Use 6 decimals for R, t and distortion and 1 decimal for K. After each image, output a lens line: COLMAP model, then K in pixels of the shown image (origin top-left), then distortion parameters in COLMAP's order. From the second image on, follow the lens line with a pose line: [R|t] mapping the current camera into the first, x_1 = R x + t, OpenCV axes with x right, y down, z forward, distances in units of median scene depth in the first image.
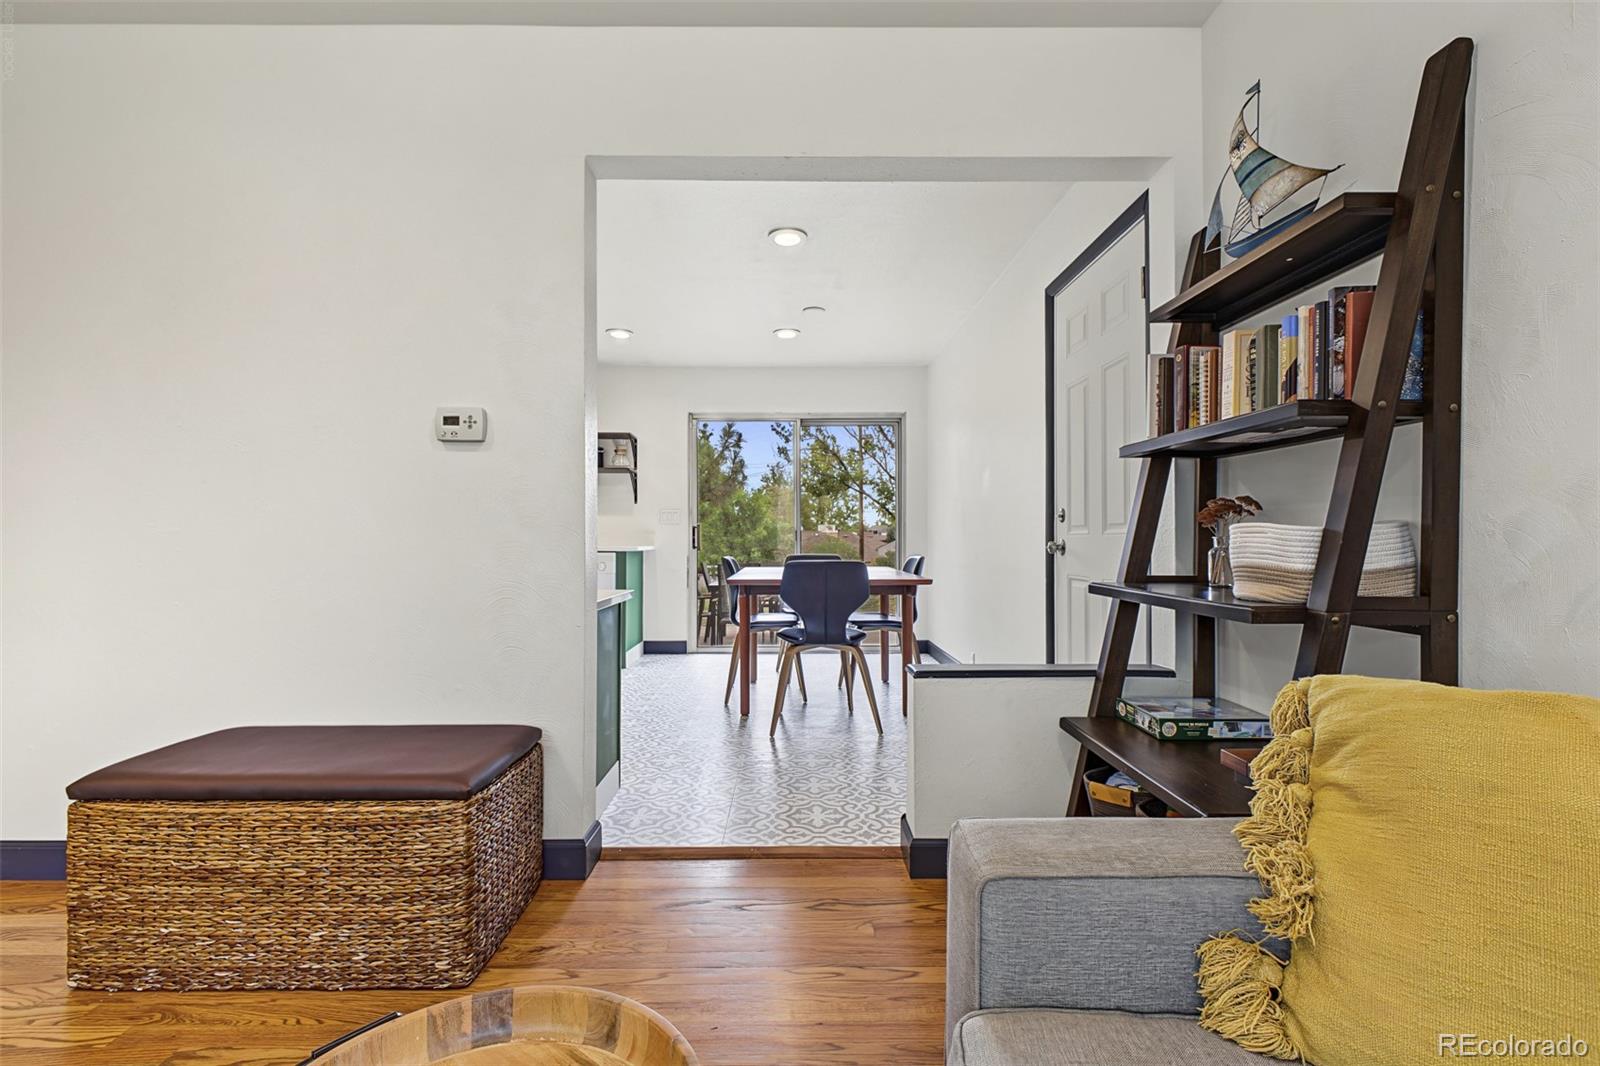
lens RADIAL K [[665.0, 0, 817.8], [0, 665.0, 541.2], [0, 0, 1]] dist [-0.000146, -0.000084]
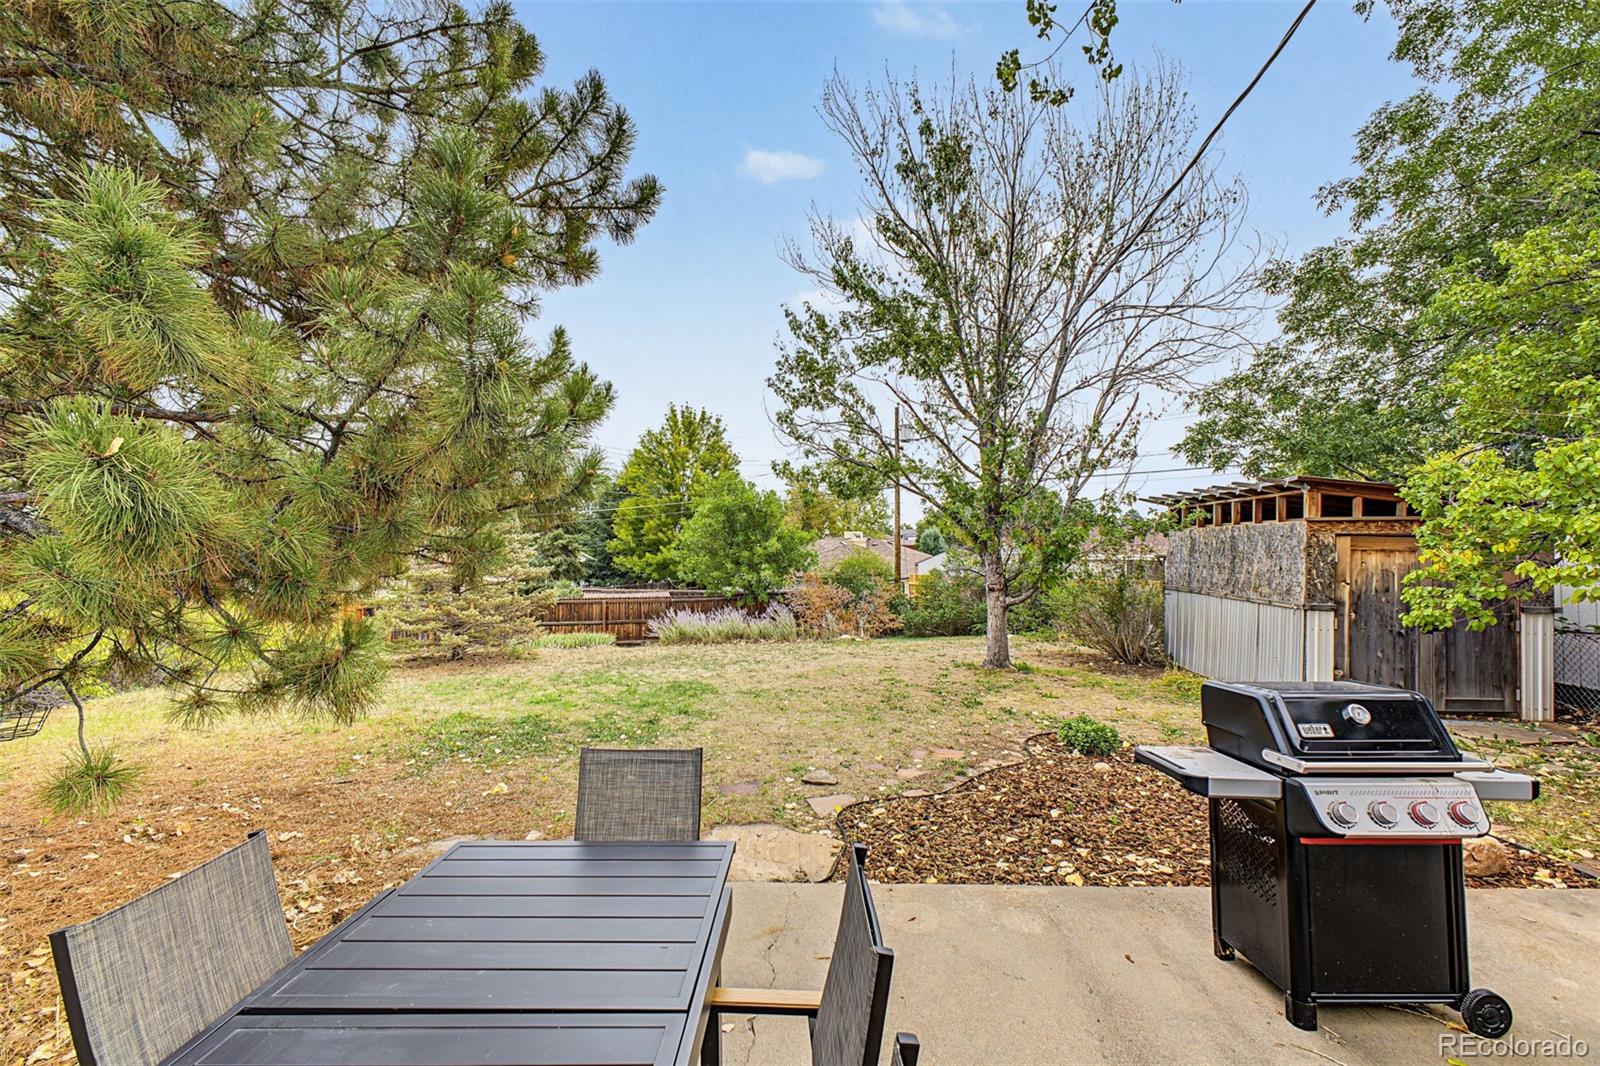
lens RADIAL K [[623.2, 0, 802.7], [0, 623.2, 533.6], [0, 0, 1]] dist [0.001956, 0.000235]
pose [[0.997853, 0.004378, -0.065352, -0.002558], [-0.005345, 0.999879, -0.014623, -0.026697], [0.065280, 0.014941, 0.997755, 0.420168]]
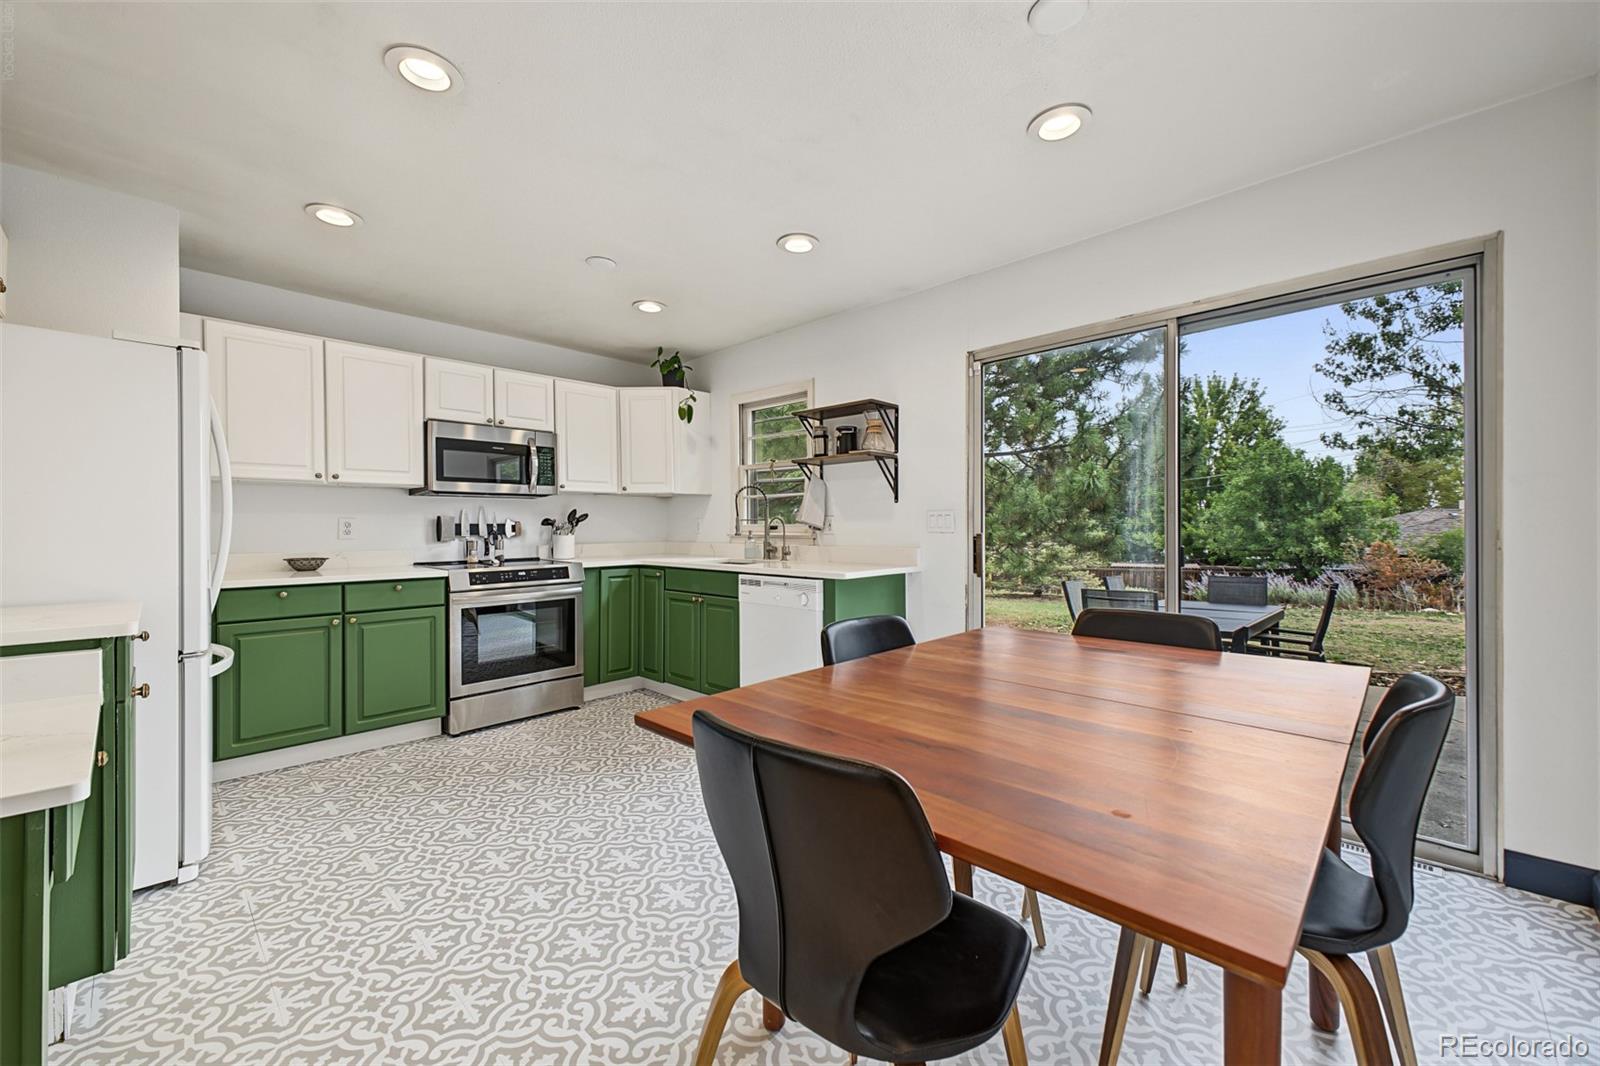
lens RADIAL K [[623.2, 0, 802.7], [0, 623.2, 533.6], [0, 0, 1]] dist [0.001956, 0.000235]
pose [[0.680218, 0.006058, -0.732985, 0.039732], [0.006376, 0.999879, 0.014180, -0.011304], [0.732982, -0.014319, 0.680097, 0.160355]]
